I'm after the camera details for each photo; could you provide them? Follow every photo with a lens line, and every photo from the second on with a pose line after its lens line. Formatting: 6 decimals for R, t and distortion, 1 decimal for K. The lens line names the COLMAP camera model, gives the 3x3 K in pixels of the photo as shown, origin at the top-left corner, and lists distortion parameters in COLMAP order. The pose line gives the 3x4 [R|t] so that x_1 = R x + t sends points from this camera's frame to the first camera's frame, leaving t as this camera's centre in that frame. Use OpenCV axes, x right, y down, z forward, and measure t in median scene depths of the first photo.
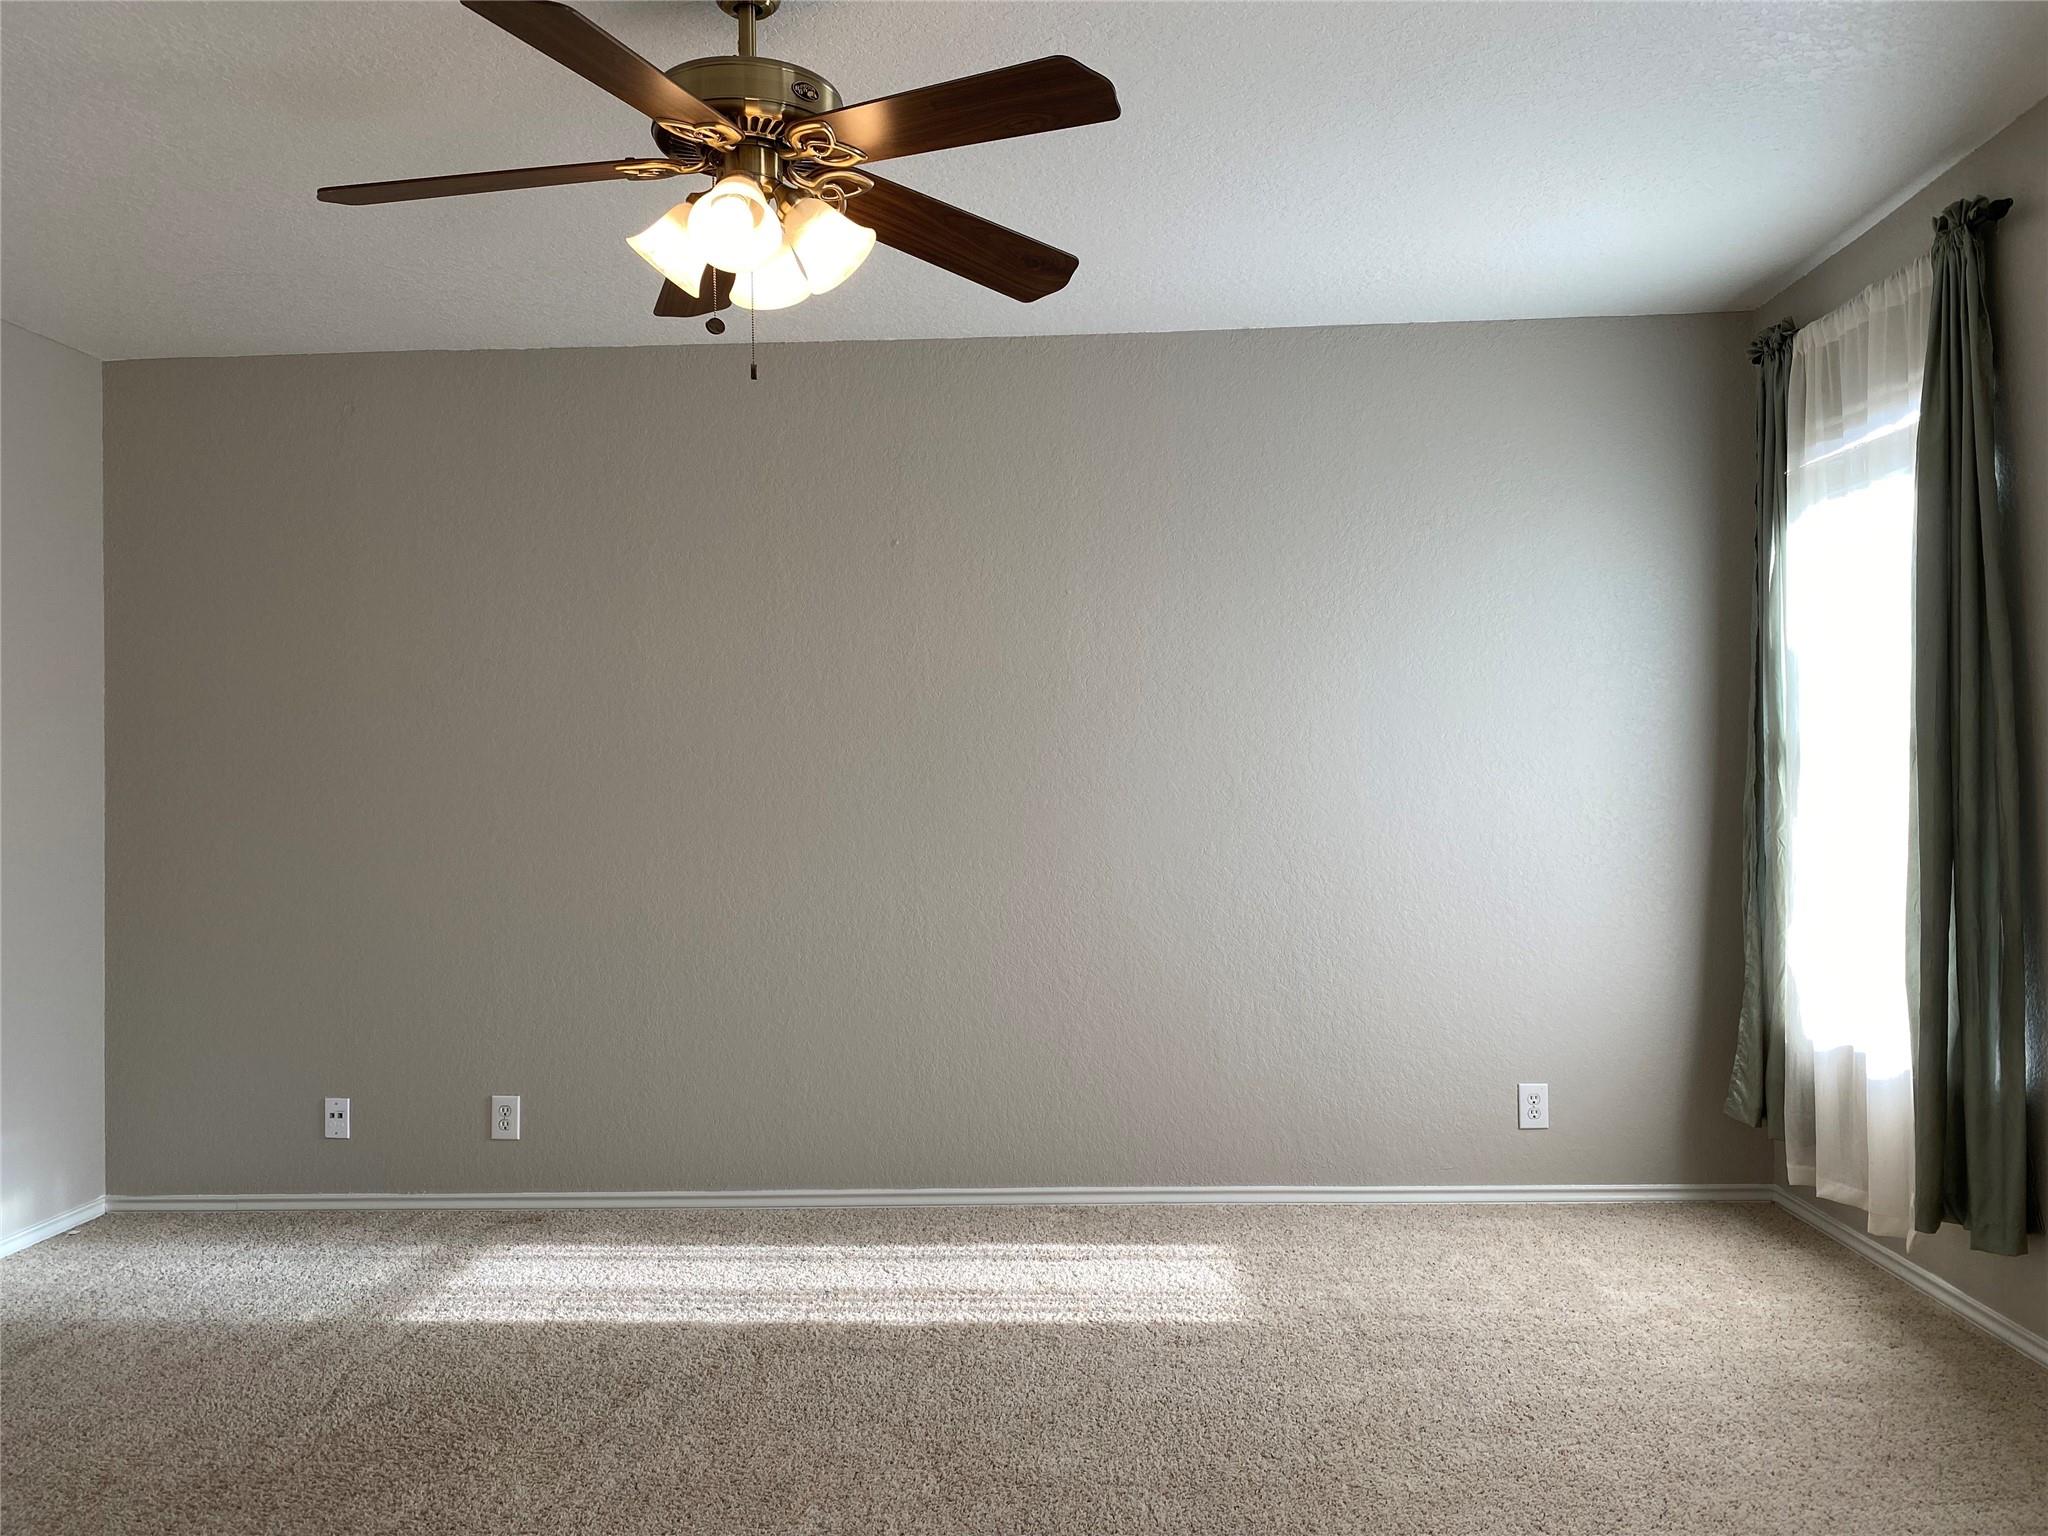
lens RADIAL K [[1584.7, 0, 1024.0], [0, 1584.7, 768.0], [0, 0, 1]] dist [0.058664, -0.076568]
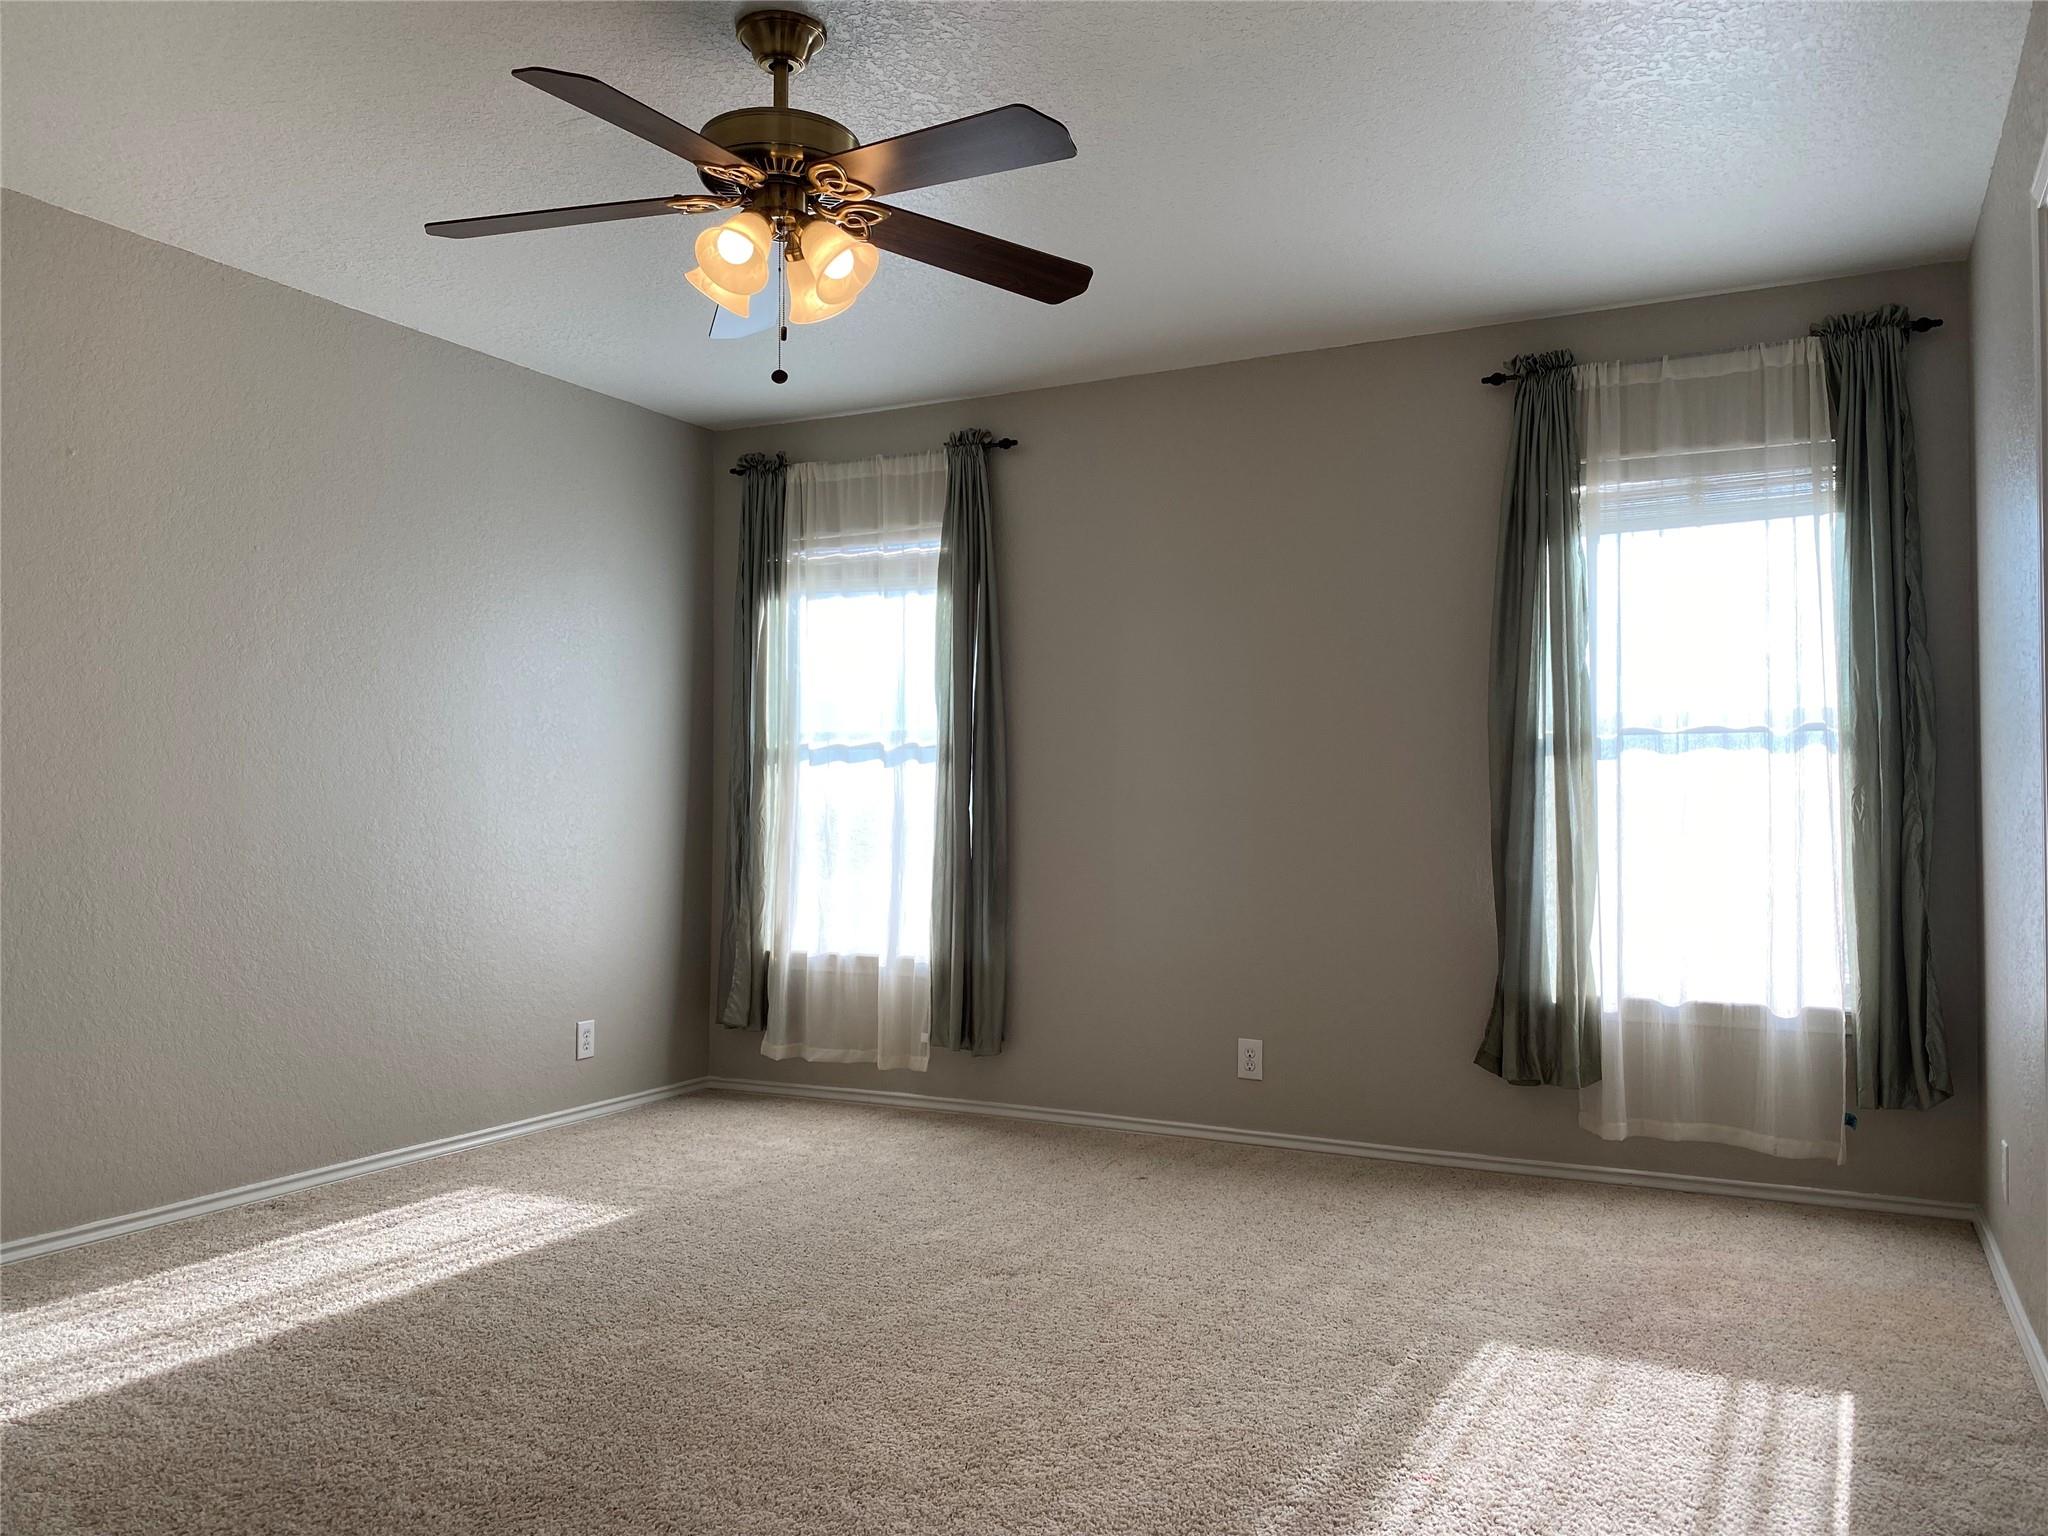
lens RADIAL K [[1584.7, 0, 1024.0], [0, 1584.7, 768.0], [0, 0, 1]] dist [0.058664, -0.076568]
pose [[0.419159, 0.040644, 0.907002, -0.729075], [-0.020951, 0.999164, -0.035092, 0.047180], [-0.907671, -0.004293, 0.419661, 0.217100]]
